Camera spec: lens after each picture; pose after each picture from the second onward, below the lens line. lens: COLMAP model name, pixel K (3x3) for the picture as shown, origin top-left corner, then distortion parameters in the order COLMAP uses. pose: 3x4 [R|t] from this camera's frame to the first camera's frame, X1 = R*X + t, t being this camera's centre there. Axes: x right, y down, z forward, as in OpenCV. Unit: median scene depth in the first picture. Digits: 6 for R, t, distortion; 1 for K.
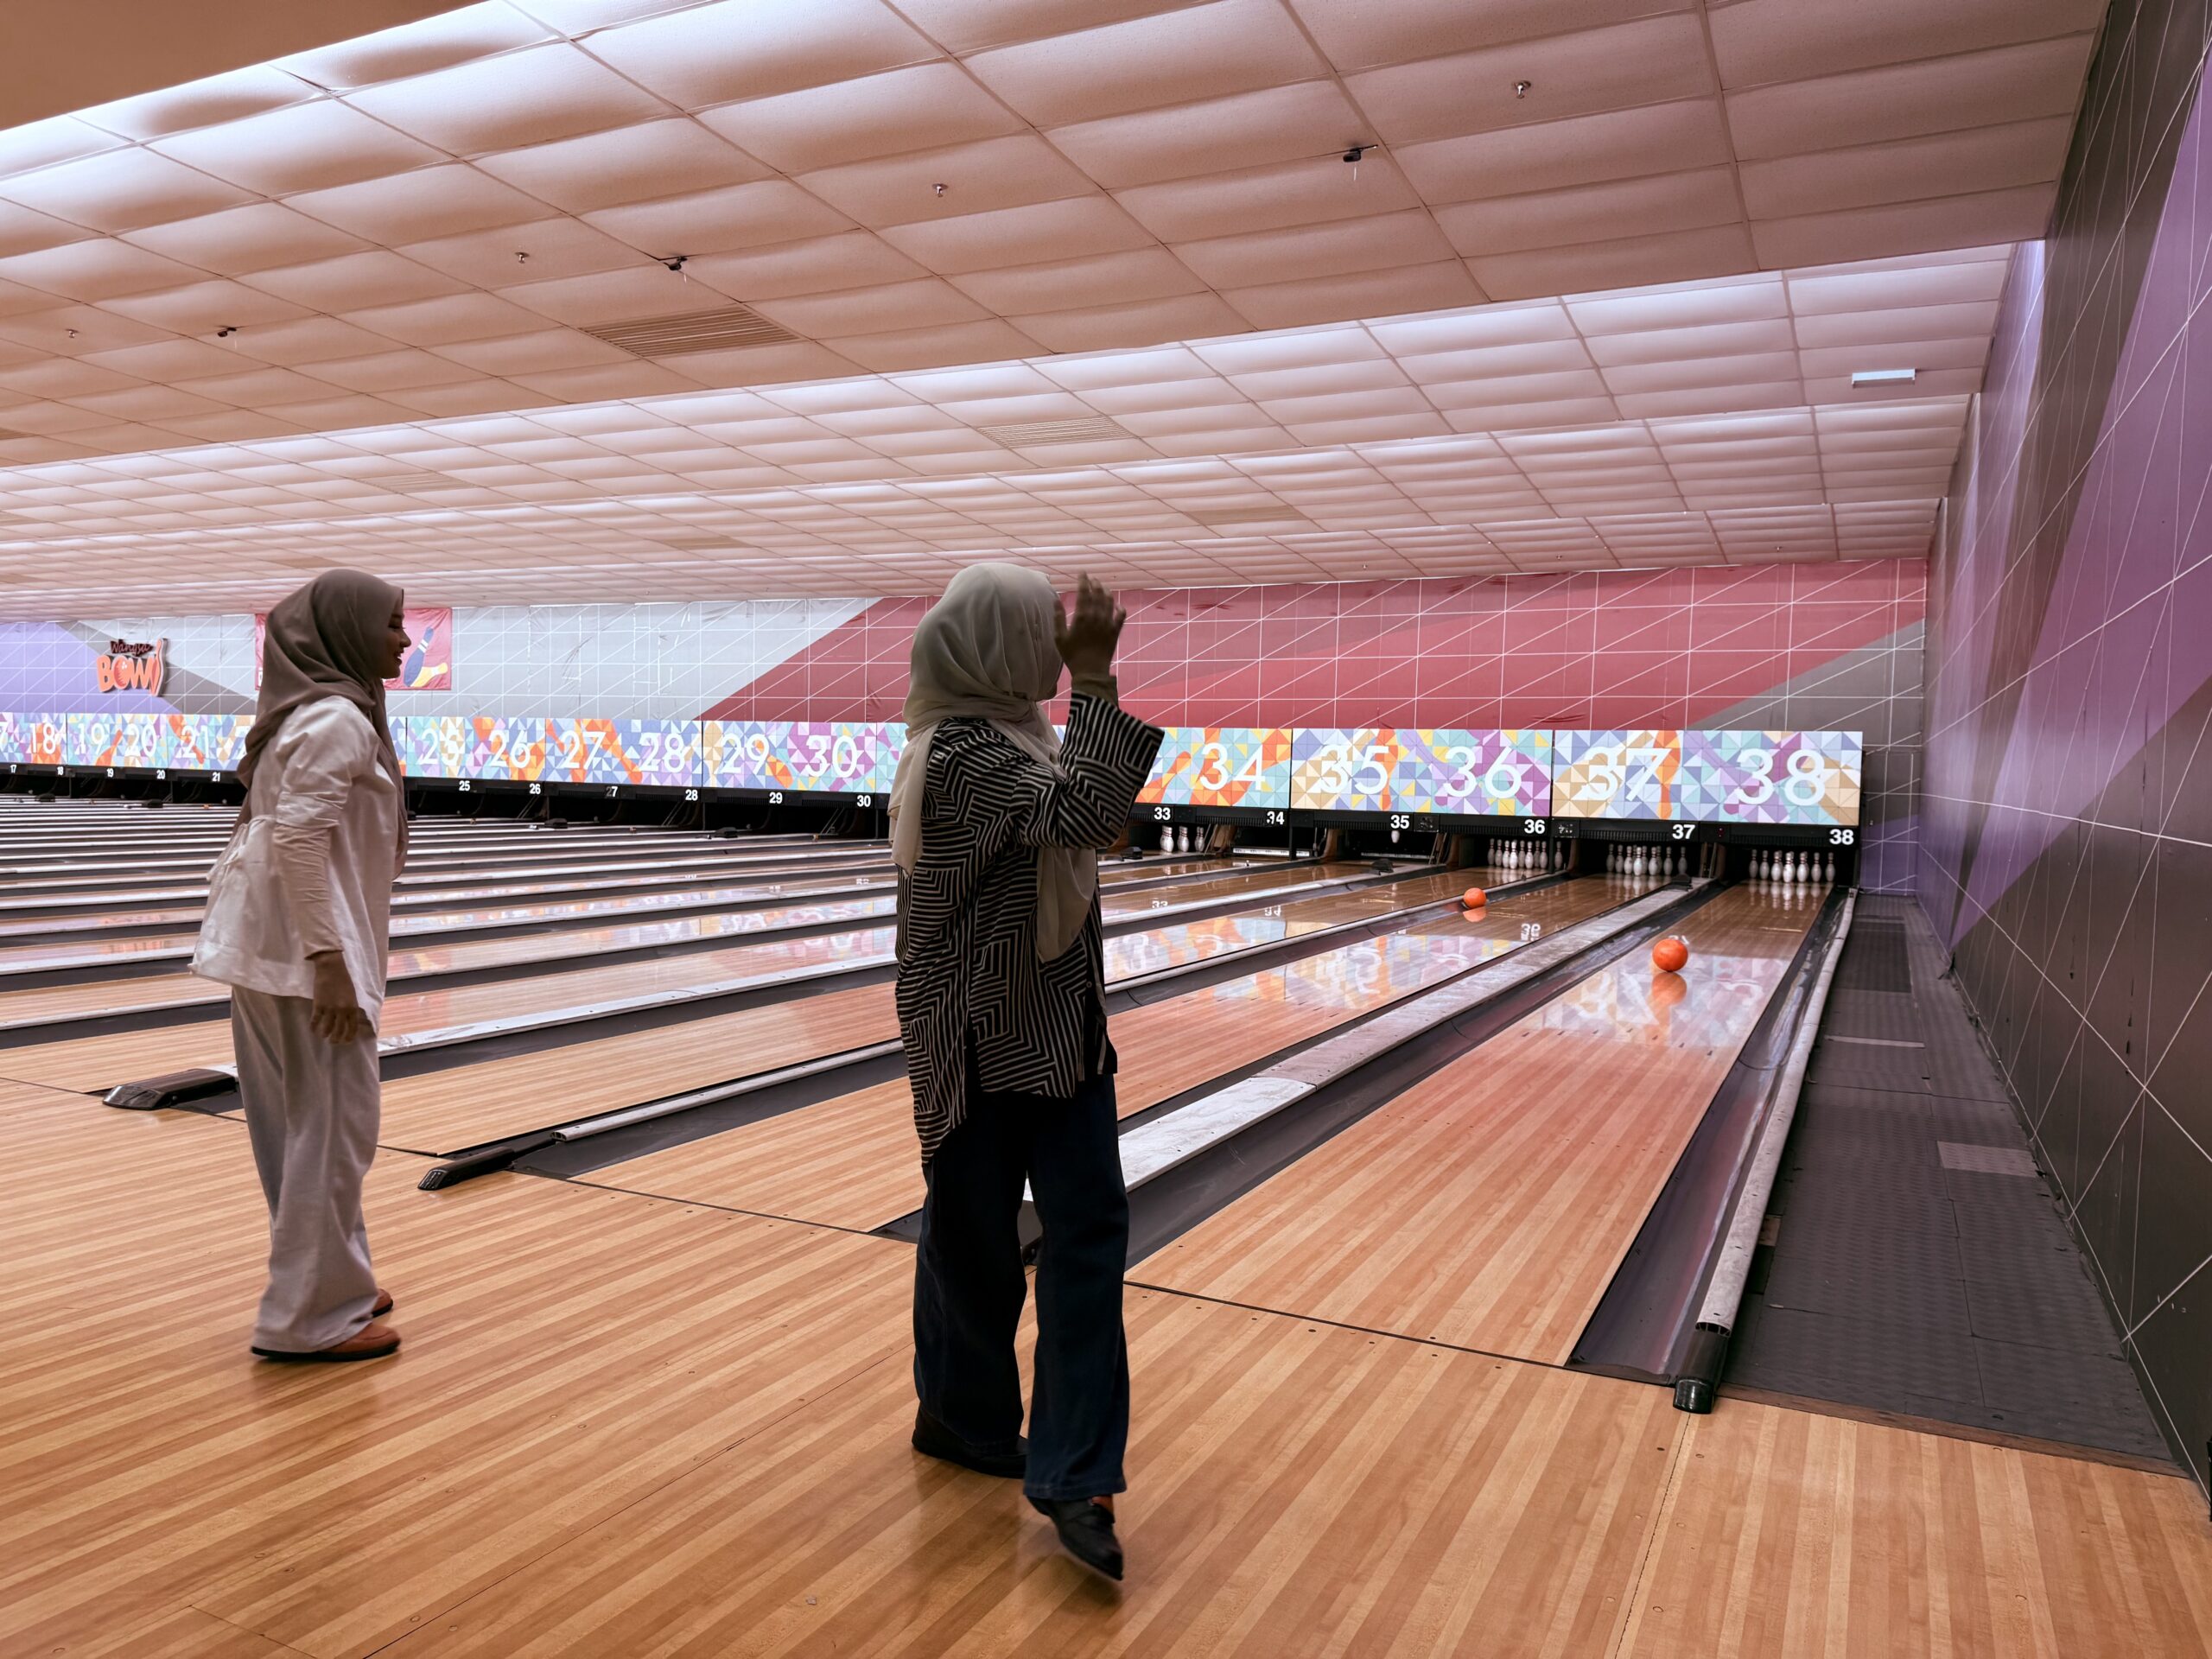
lens RADIAL K [[1536.2, 0, 1107.9], [0, 1536.2, 840.7], [0, 0, 1]] dist [0.199426, -0.422338]
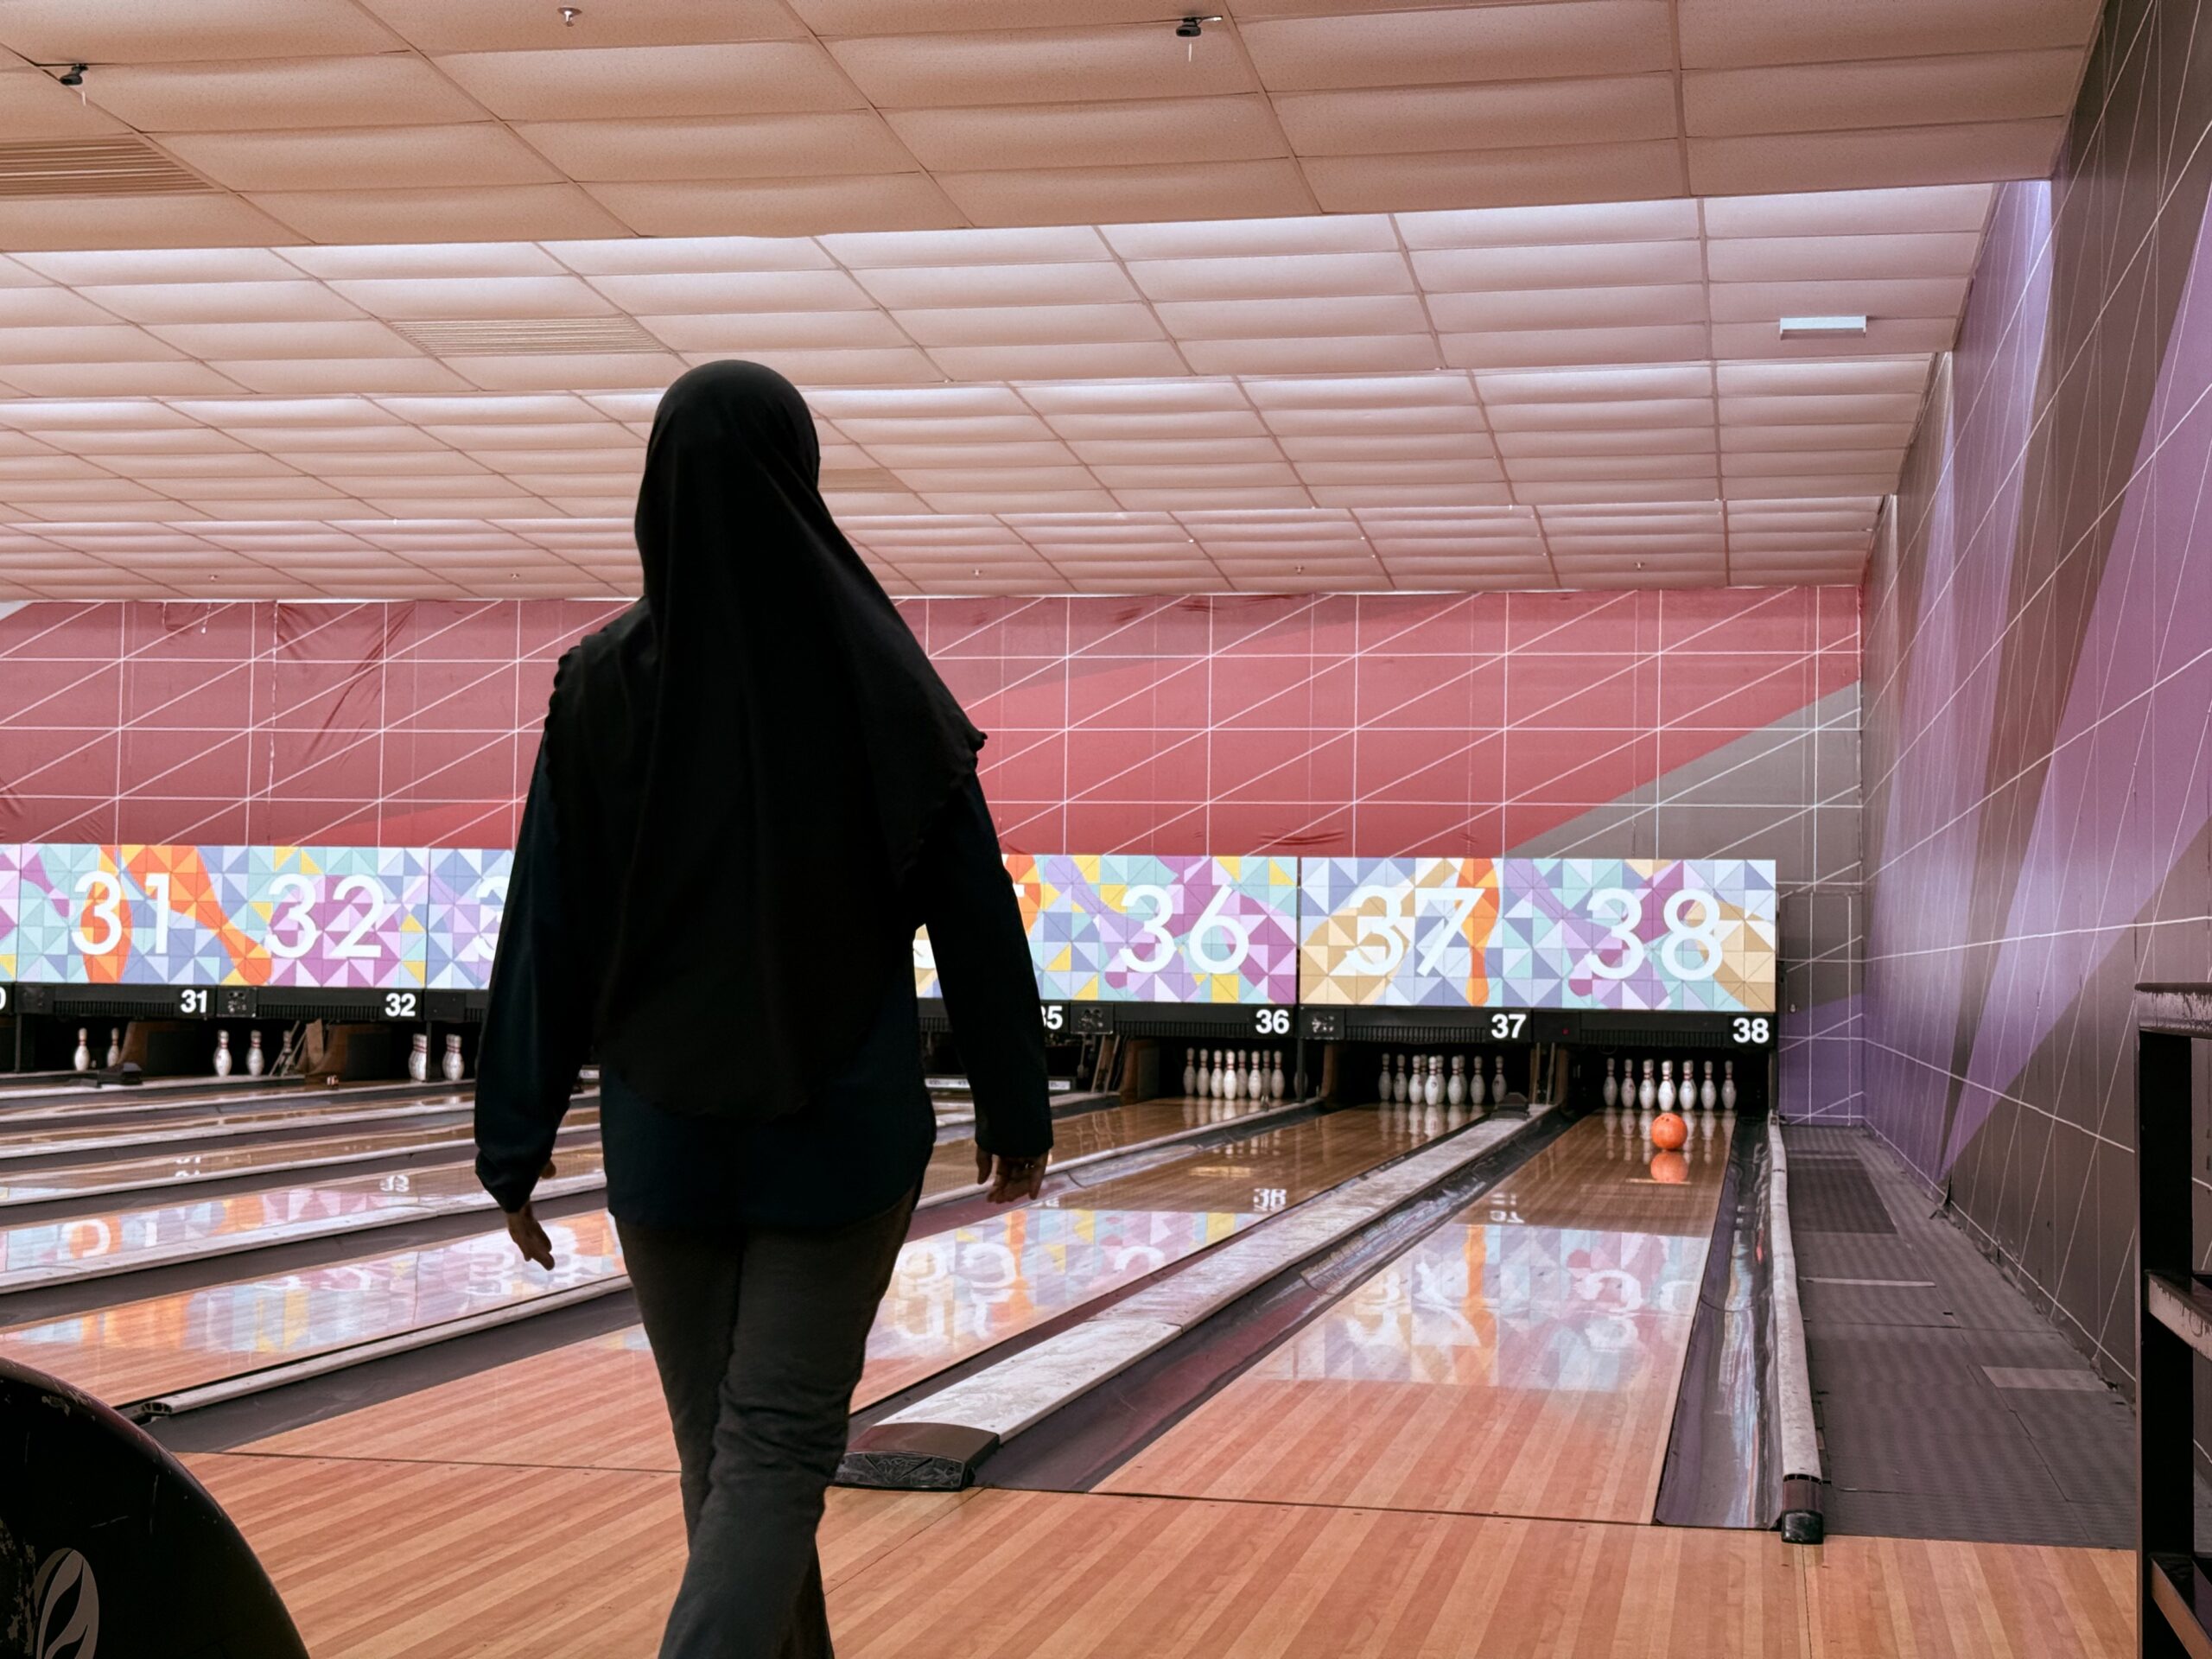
lens RADIAL K [[3071.3, 0, 1124.4], [0, 3071.3, 835.4], [0, 0, 1]] dist [0.157481, -0.138805]
pose [[0.967126, 0.002894, 0.254282, -0.069883], [0.018784, 0.996391, -0.082783, 0.015048], [-0.253603, 0.084838, 0.963581, -0.099754]]
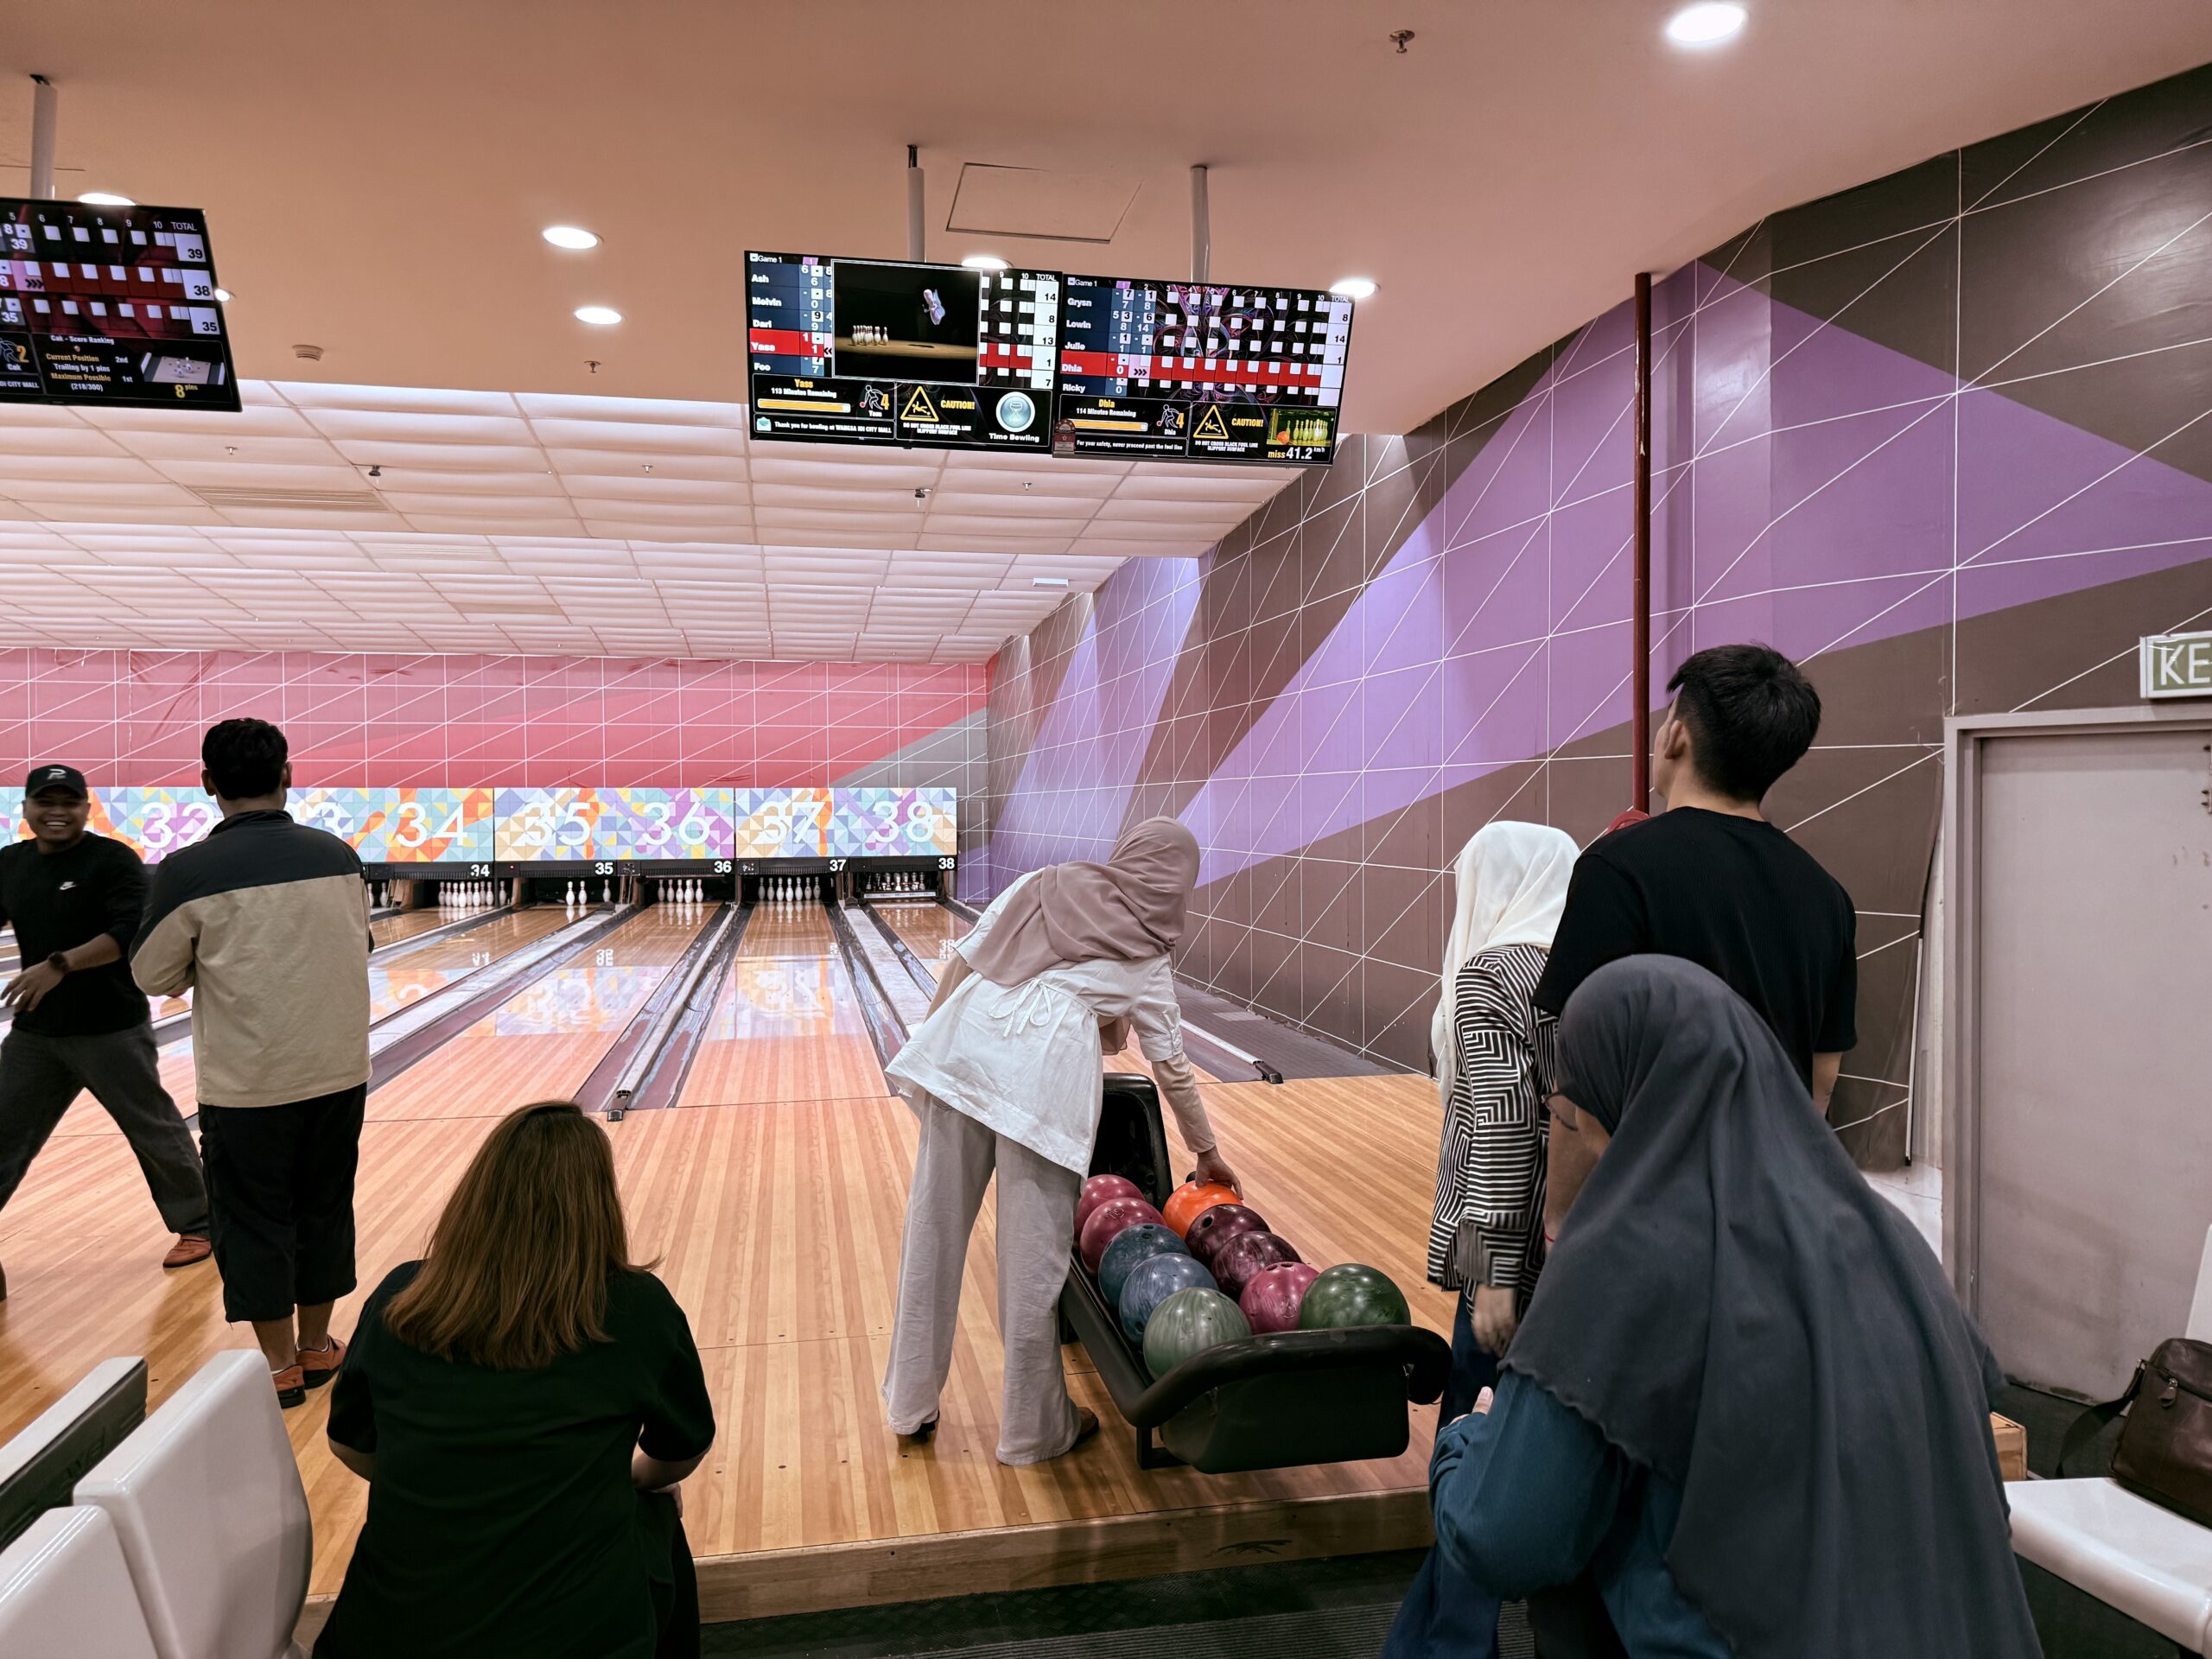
lens RADIAL K [[1536.2, 0, 1107.9], [0, 1536.2, 840.7], [0, 0, 1]] dist [0.199426, -0.422338]
pose [[0.787470, -0.039852, 0.615063, -0.226382], [0.052348, 0.998626, -0.002318, -0.010485], [-0.614126, 0.034023, 0.788474, -0.142884]]
